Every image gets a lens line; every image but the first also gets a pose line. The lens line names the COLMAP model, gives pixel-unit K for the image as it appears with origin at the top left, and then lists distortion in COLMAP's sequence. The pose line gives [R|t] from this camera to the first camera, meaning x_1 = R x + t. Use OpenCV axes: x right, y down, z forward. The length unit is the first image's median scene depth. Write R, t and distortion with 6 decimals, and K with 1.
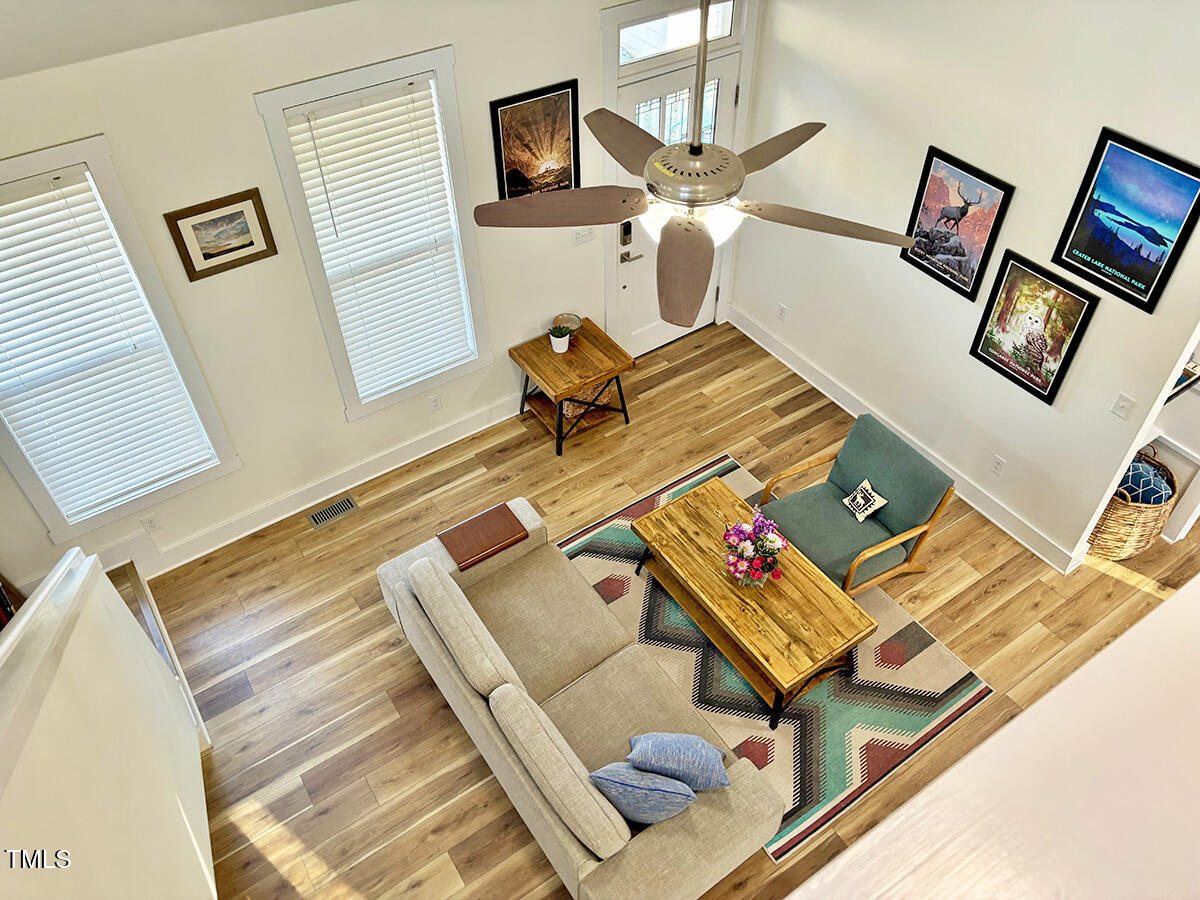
lens RADIAL K [[912.2, 0, 603.1], [0, 912.2, 452.8], [0, 0, 1]] dist [0.043727, -0.032566]
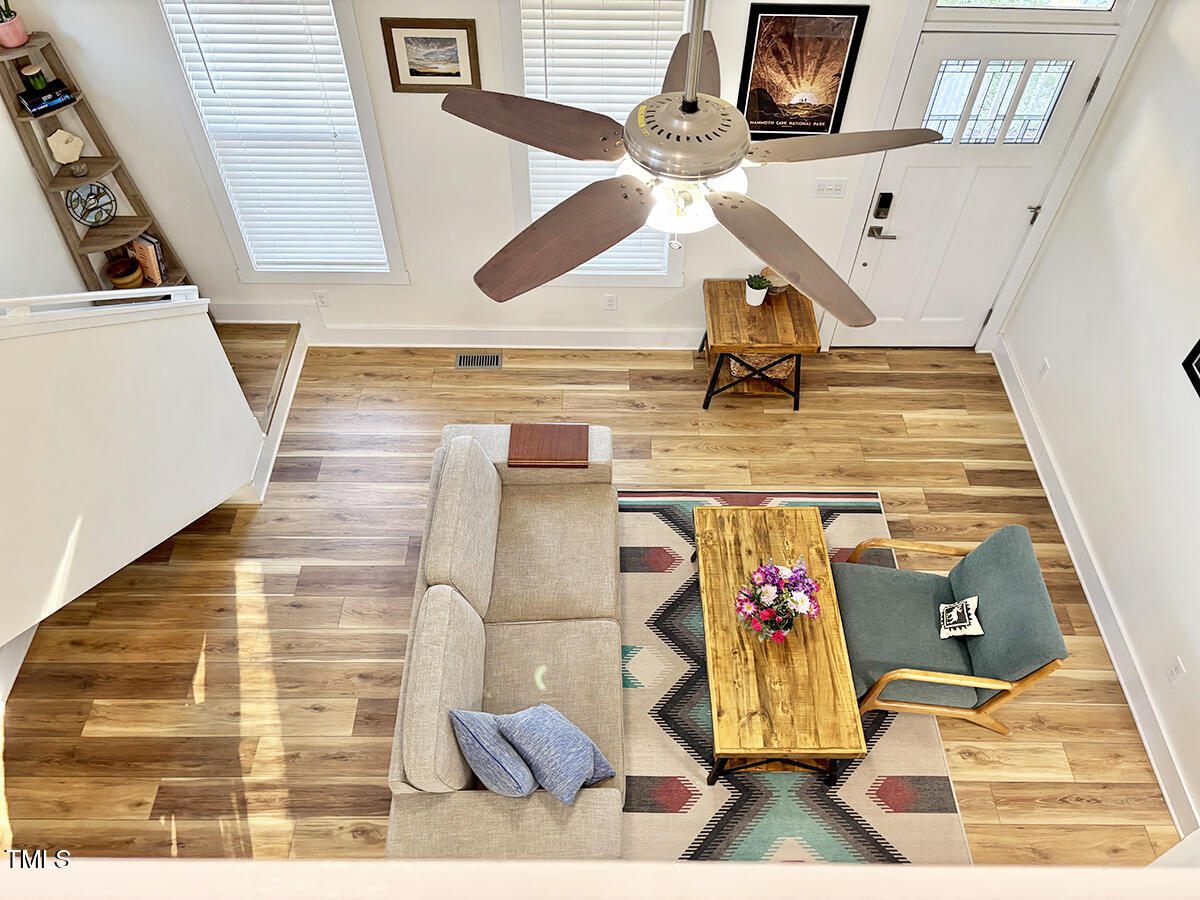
lens RADIAL K [[912.2, 0, 596.1], [0, 912.2, 451.5], [0, 0, 1]] dist [0.043727, -0.032566]
pose [[0.823229, 0.450805, -0.345063, 0.235339], [-0.412928, 0.892599, 0.180992, -0.094126], [0.389595, -0.006512, 0.920963, 0.127973]]
